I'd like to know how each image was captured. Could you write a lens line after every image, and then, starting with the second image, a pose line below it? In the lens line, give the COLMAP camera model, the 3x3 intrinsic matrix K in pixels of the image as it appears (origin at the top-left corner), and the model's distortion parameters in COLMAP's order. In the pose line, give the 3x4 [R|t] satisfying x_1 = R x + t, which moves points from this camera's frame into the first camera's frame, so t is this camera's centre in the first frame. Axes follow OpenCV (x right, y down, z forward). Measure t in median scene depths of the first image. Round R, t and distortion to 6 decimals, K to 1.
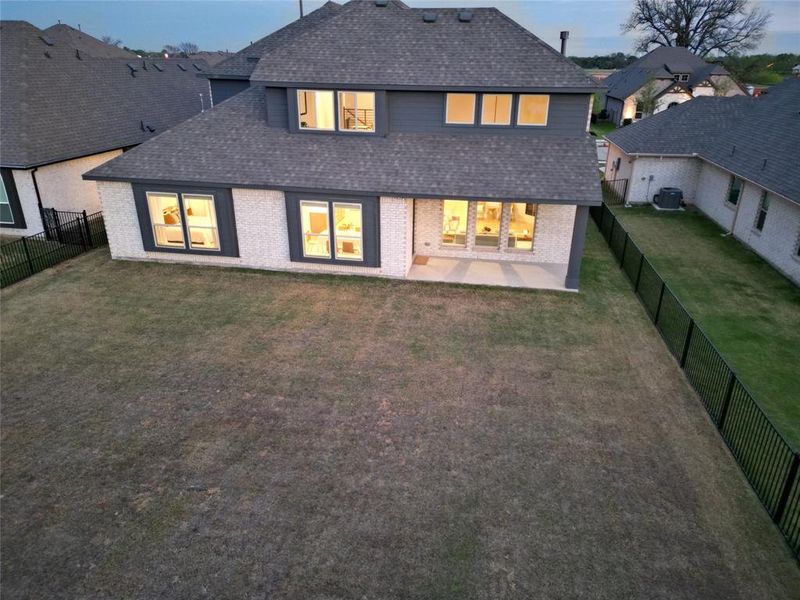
lens RADIAL K [[555.5, 0, 408.3], [0, 555.5, 302.6], [0, 0, 1]] dist [0.089743, -0.091089]
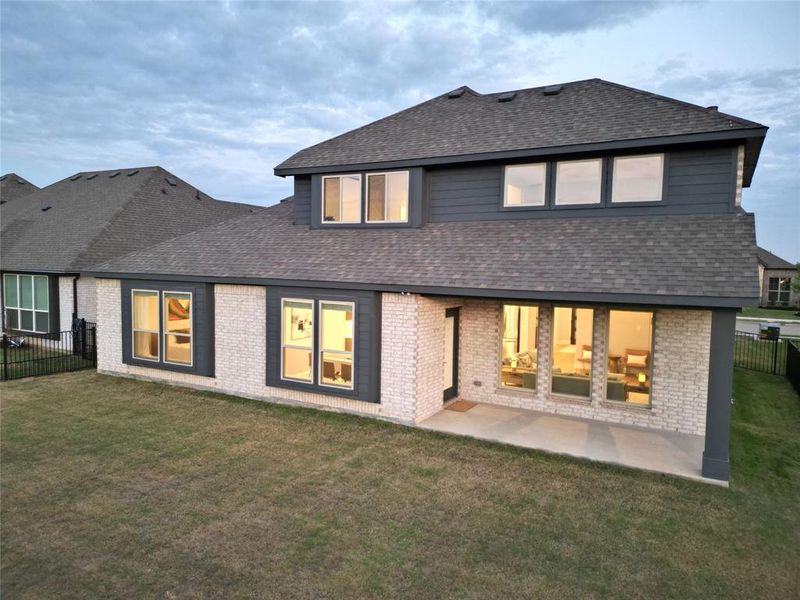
lens RADIAL K [[555.5, 0, 408.3], [0, 555.5, 302.6], [0, 0, 1]] dist [0.089743, -0.091089]
pose [[0.940986, 0.027719, -0.337308, 0.194423], [-0.139451, 0.939862, -0.311790, 0.022747], [0.308381, 0.340428, 0.888262, 0.398178]]
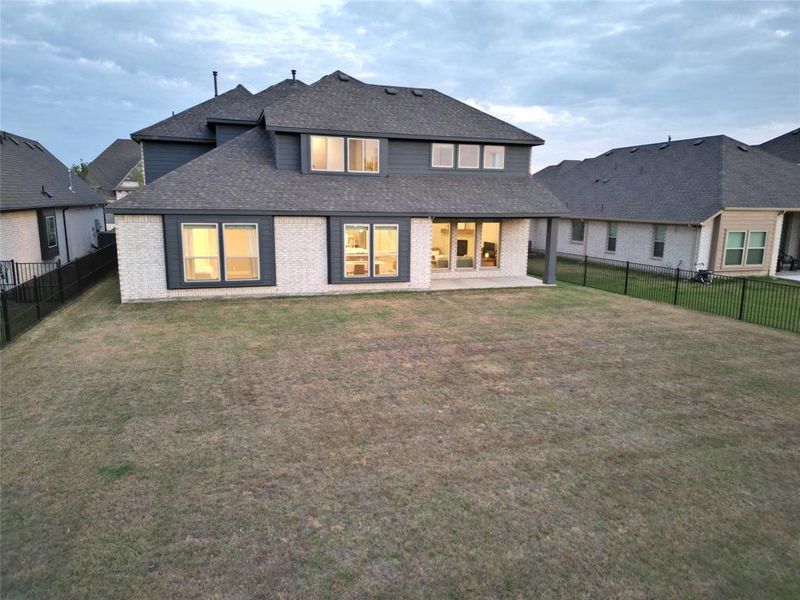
lens RADIAL K [[555.5, 0, 408.3], [0, 555.5, 302.6], [0, 0, 1]] dist [0.089743, -0.091089]
pose [[0.883294, -0.084520, 0.461138, -0.576806], [0.180306, 0.969204, -0.167729, 0.166168], [-0.432760, 0.231300, 0.871332, 0.025929]]
